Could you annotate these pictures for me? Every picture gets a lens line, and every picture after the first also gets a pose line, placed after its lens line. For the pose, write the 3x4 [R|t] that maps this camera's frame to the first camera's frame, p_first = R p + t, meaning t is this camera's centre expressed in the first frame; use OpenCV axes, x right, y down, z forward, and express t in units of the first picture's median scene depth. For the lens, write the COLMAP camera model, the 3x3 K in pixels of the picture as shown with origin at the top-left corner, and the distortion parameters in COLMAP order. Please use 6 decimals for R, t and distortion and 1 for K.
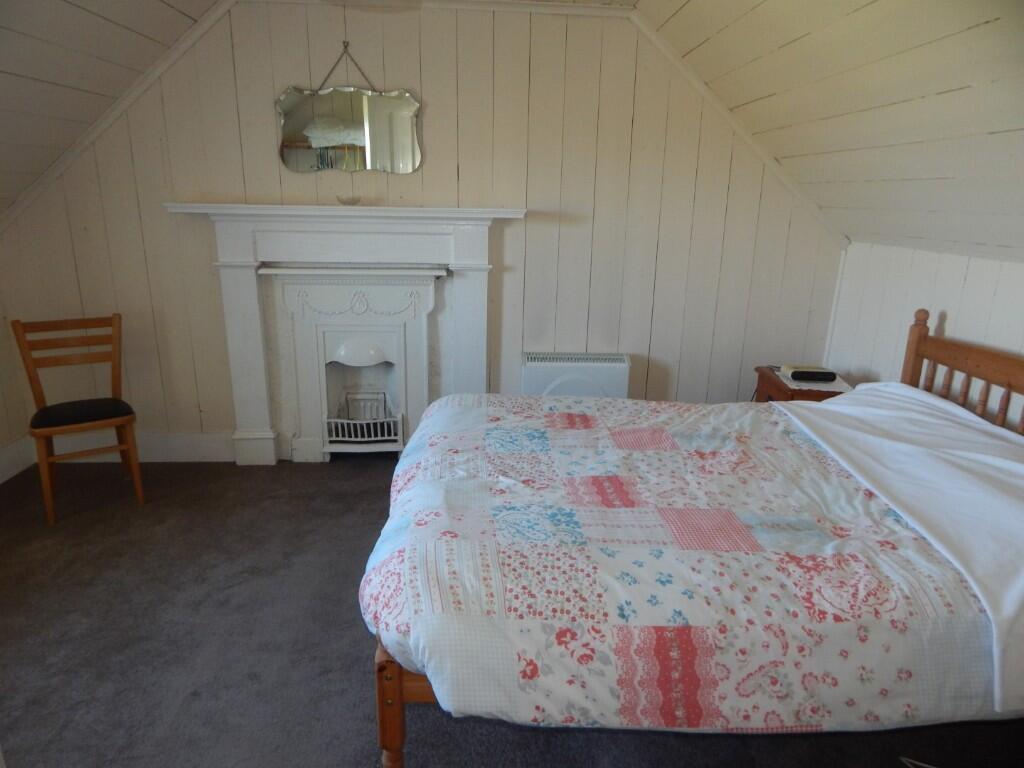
lens RADIAL K [[684.3, 0, 512.0], [0, 684.3, 384.0], [0, 0, 1]] dist [-0.003960, 0.000806]
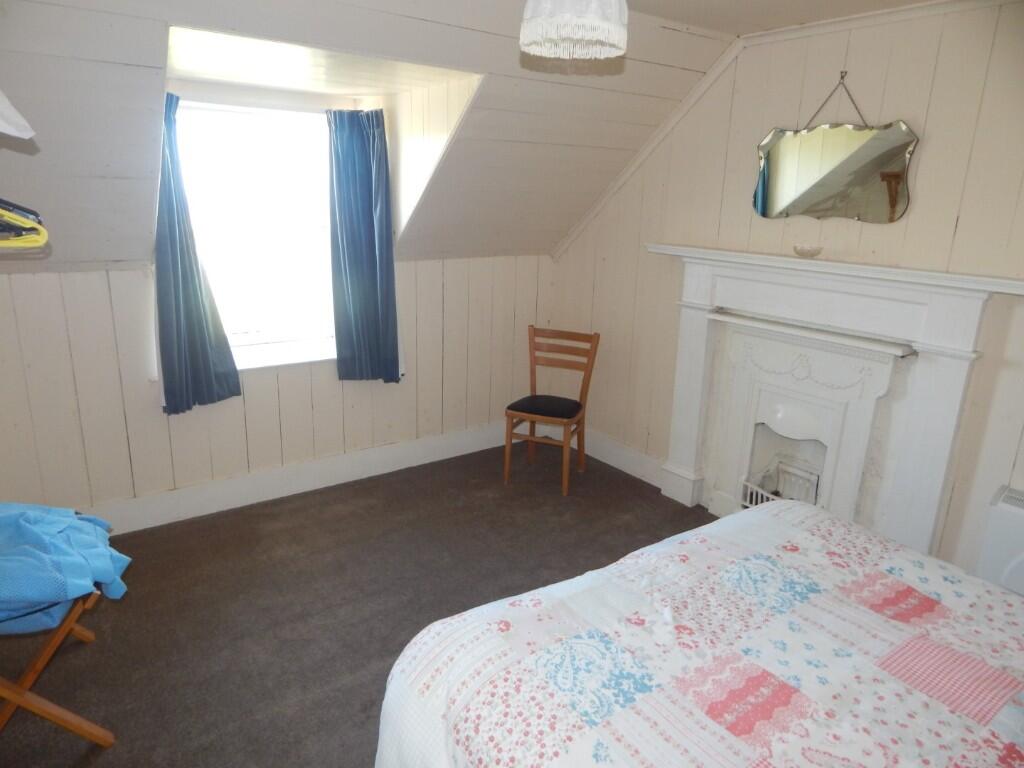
lens RADIAL K [[687.0, 0, 512.0], [0, 687.0, 384.0], [0, 0, 1]] dist [0.017572, 0.001625]
pose [[0.552071, 0.226847, -0.802345, 0.303999], [-0.248438, 0.963324, 0.101417, -0.101707], [0.795925, 0.143344, 0.588181, 0.202279]]
